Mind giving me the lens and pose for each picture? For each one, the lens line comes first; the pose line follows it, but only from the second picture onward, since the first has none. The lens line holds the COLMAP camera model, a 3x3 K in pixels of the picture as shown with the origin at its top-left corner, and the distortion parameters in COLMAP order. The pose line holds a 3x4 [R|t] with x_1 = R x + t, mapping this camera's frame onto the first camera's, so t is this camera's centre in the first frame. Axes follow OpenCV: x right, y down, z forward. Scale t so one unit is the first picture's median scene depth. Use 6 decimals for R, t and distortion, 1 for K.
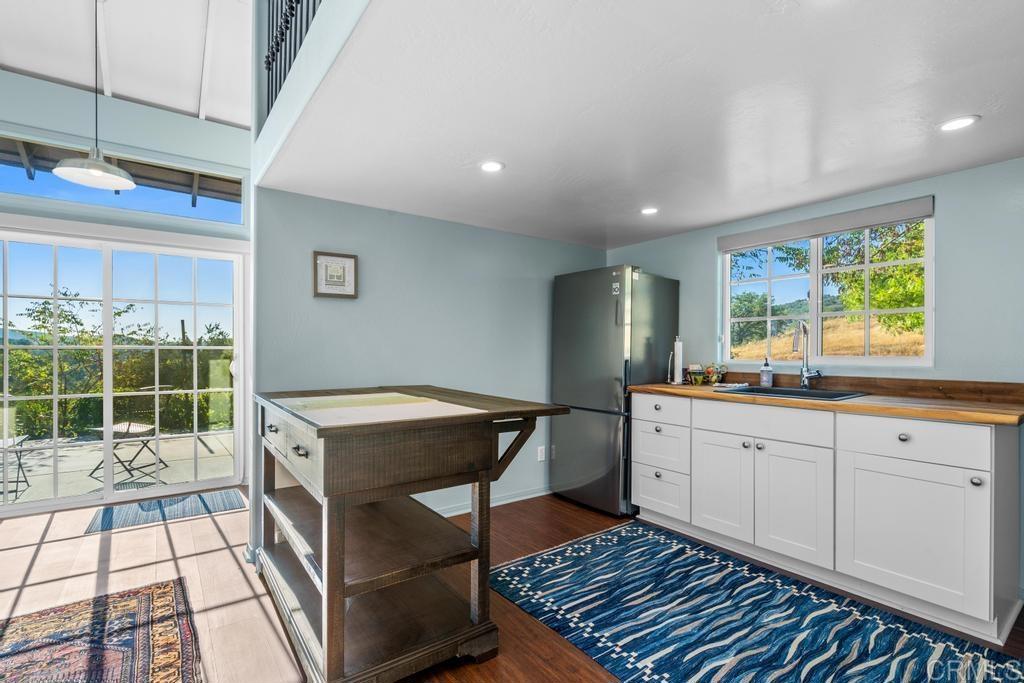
lens RADIAL K [[480.2, 0, 525.0], [0, 480.2, 350.7], [0, 0, 1]] dist [-0.000350, -0.000147]
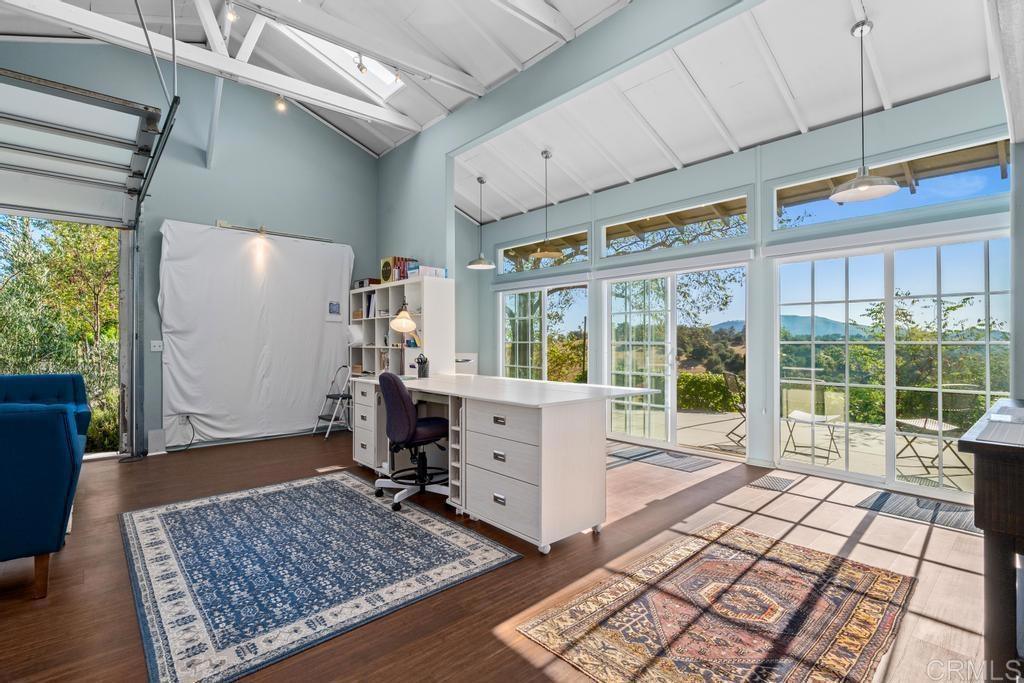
lens RADIAL K [[469.7, 0, 487.1], [0, 469.7, 338.2], [0, 0, 1]] dist [-0.001027, -0.000200]
pose [[0.052726, -0.012926, -0.998525, 0.156768], [-0.003238, 0.999909, -0.013114, -0.001576], [0.998604, 0.003924, 0.052680, 0.060852]]
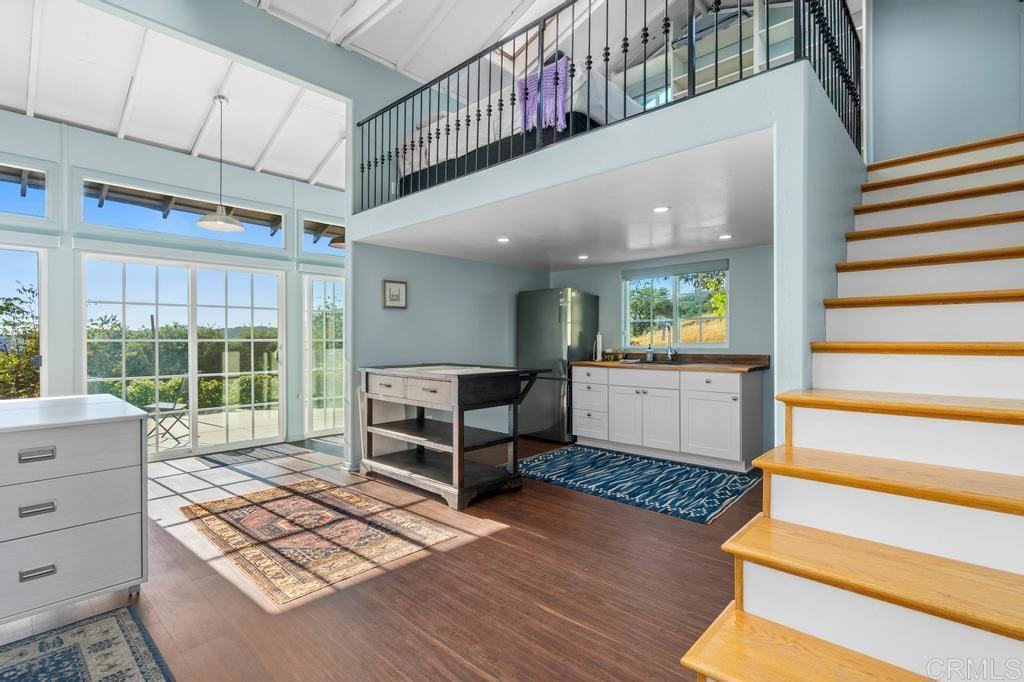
lens RADIAL K [[472.3, 0, 512.0], [0, 472.3, 341.0], [0, 0, 1]] dist [-0.003122, -0.000370]
pose [[0.988207, -0.006852, 0.152971, -0.232236], [0.006964, 0.999976, -0.000194, 0.000845], [-0.152966, 0.001257, 0.988231, -0.570384]]
